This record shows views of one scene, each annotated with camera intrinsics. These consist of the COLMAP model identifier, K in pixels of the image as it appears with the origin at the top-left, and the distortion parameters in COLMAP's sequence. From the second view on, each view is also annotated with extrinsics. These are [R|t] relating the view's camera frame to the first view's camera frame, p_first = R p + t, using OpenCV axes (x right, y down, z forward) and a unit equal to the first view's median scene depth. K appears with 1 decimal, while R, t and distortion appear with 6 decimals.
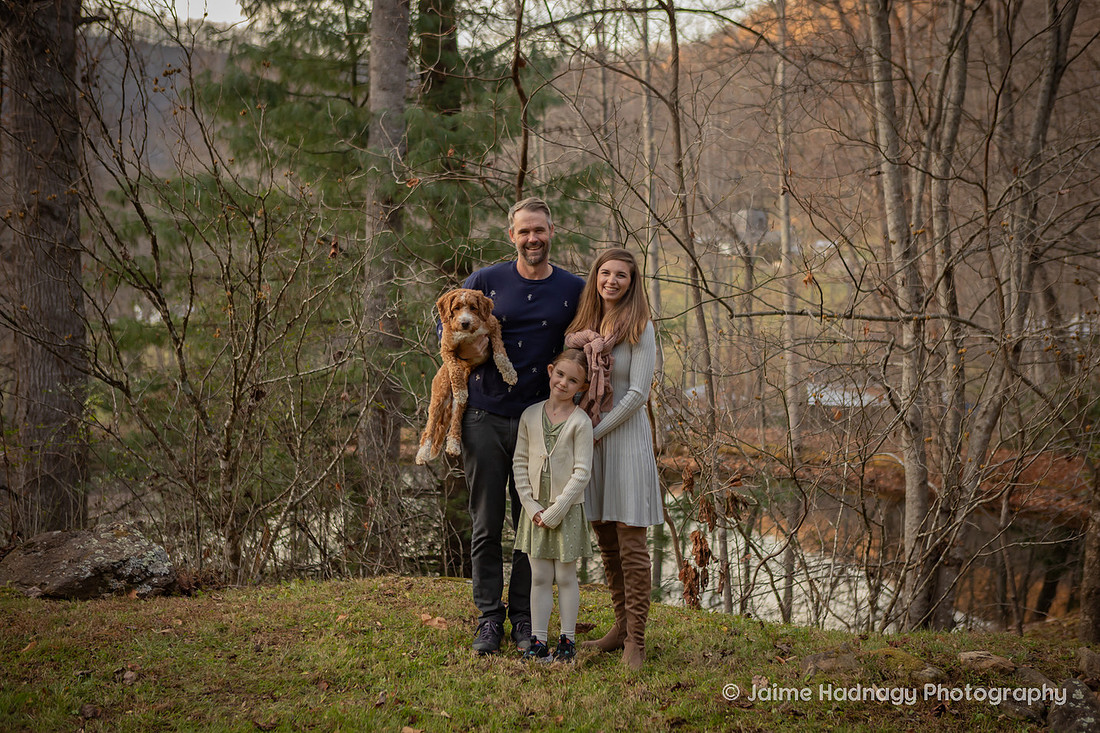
lens RADIAL K [[1564.9, 0, 550.0], [0, 1564.9, 366.5], [0, 0, 1]] dist [0.008711, 0.057090]
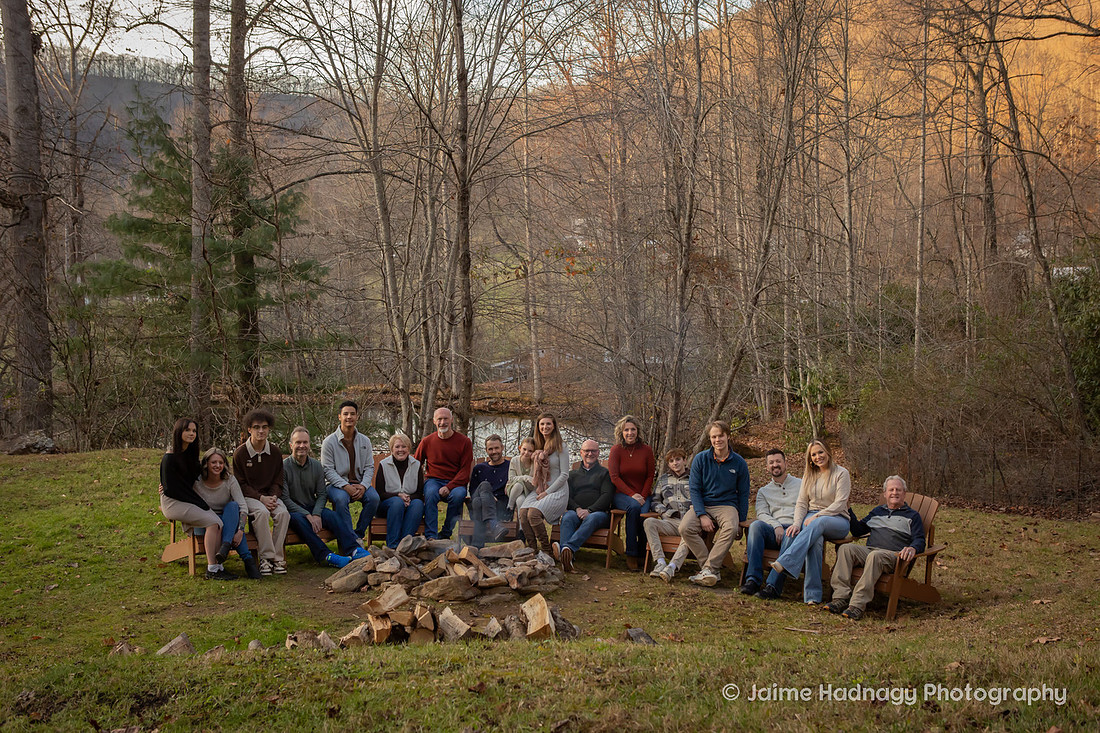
lens RADIAL K [[1236.0, 0, 580.9], [0, 1236.0, 366.1], [0, 0, 1]] dist [-0.052012, 0.081252]
pose [[0.997481, -0.005713, 0.070698, 0.392917], [0.003421, 0.999466, 0.032502, -0.061854], [-0.070846, -0.032179, 0.996968, -0.918434]]
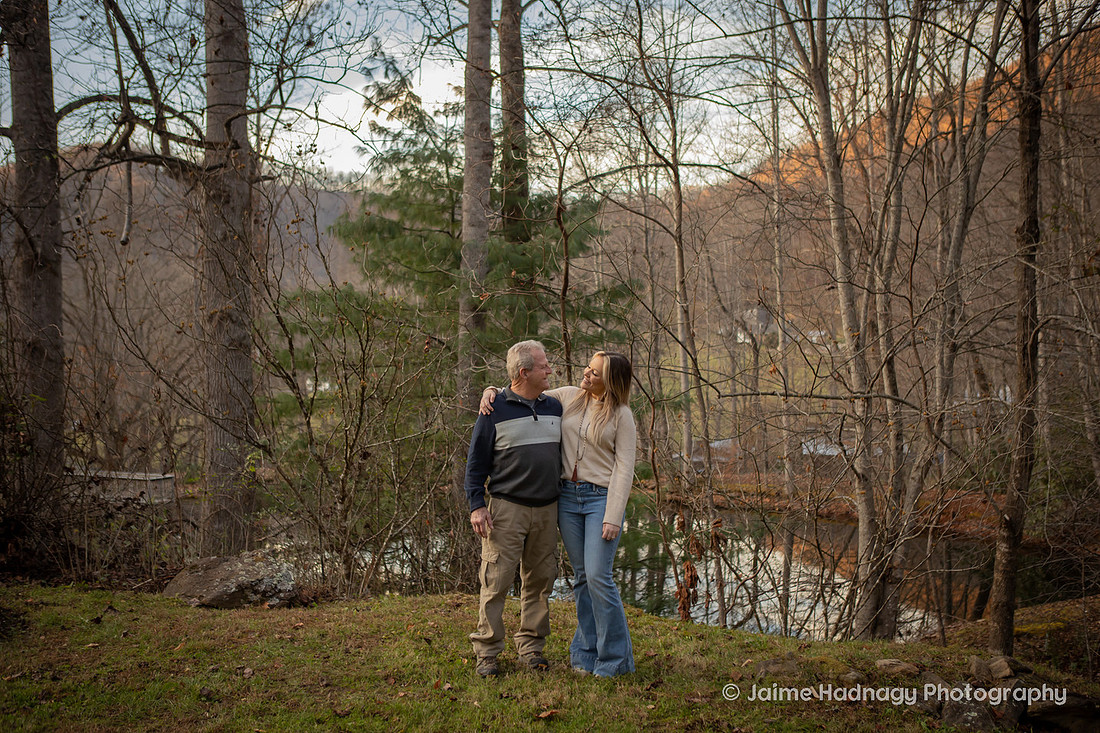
lens RADIAL K [[1162.3, 0, 550.0], [0, 1162.3, 366.5], [0, 0, 1]] dist [-0.084090, 0.161736]
pose [[0.998548, -0.001310, -0.053859, 0.021273], [-0.001354, 0.998779, -0.049392, -0.007336], [0.053858, 0.049393, 0.997326, 0.007520]]
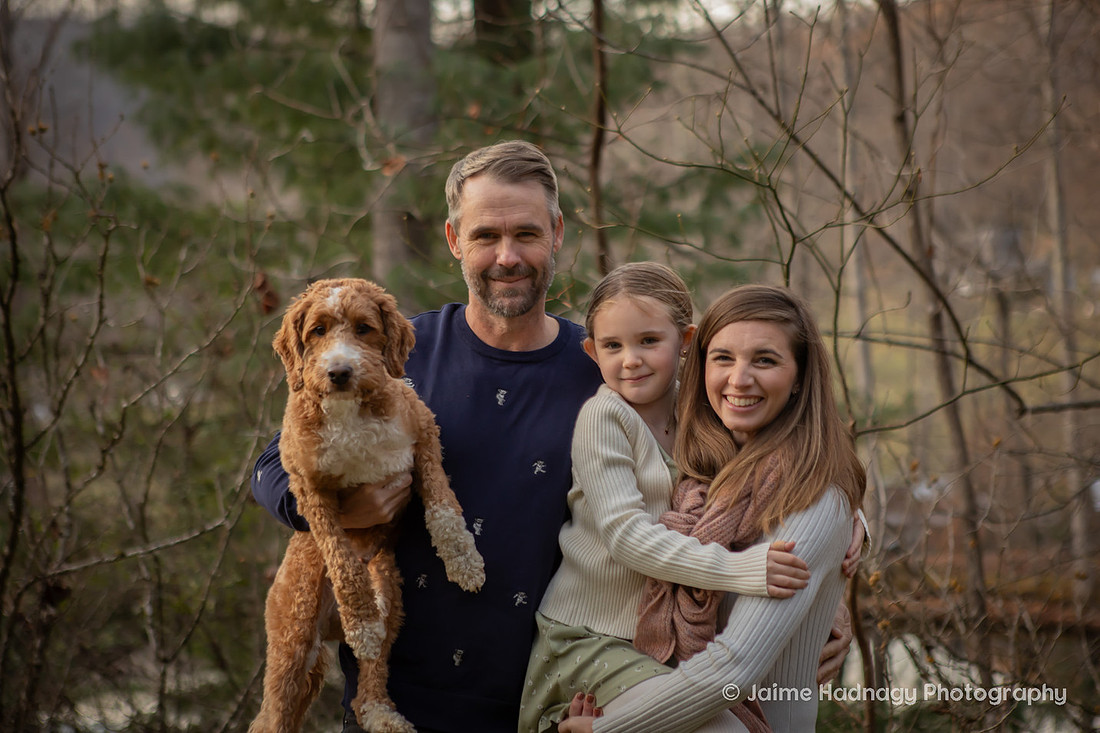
lens RADIAL K [[2135.1, 0, 566.3], [0, 2135.1, 348.9], [0, 0, 1]] dist [0.130640, 0.208222]
pose [[0.997177, -0.023750, -0.071231, 0.019071], [0.020247, 0.998568, -0.049509, -0.017994], [0.072305, 0.047927, 0.996230, 0.271255]]
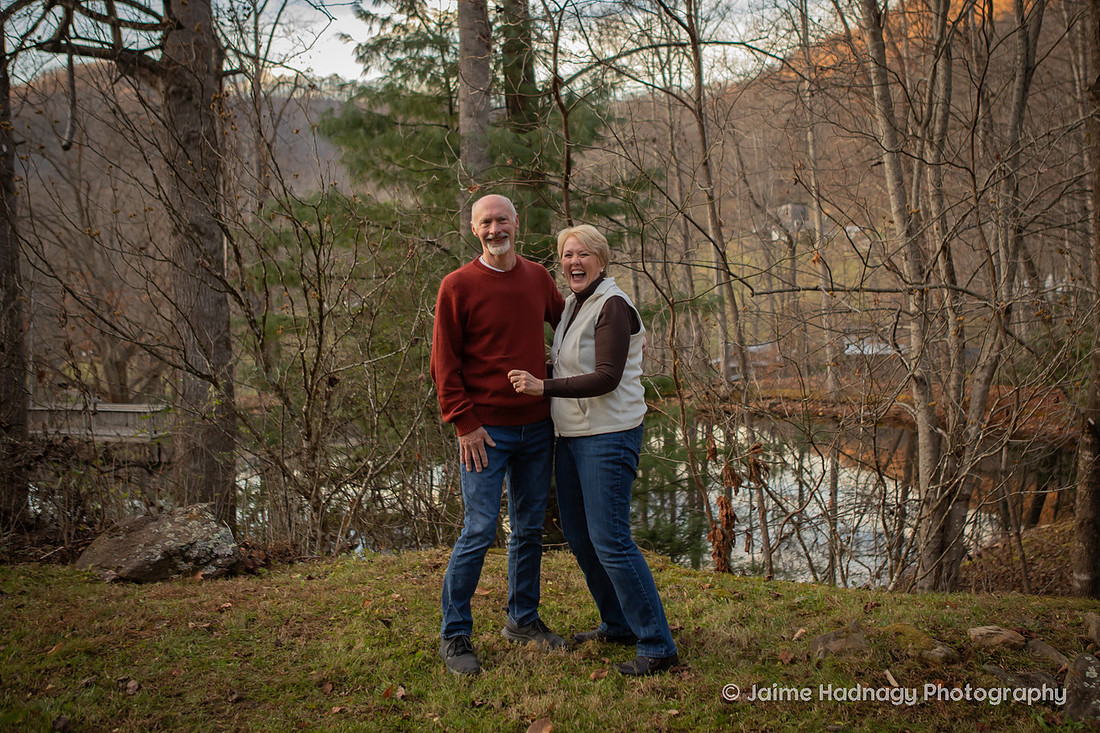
lens RADIAL K [[1200.3, 0, 606.1], [0, 1200.3, 277.2], [0, 0, 1]] dist [-0.099092, 0.138949]
pose [[0.998595, -0.041587, -0.032846, 0.033491], [0.040036, 0.998114, -0.046528, -0.007356], [0.034719, 0.045147, 0.998377, 0.119203]]
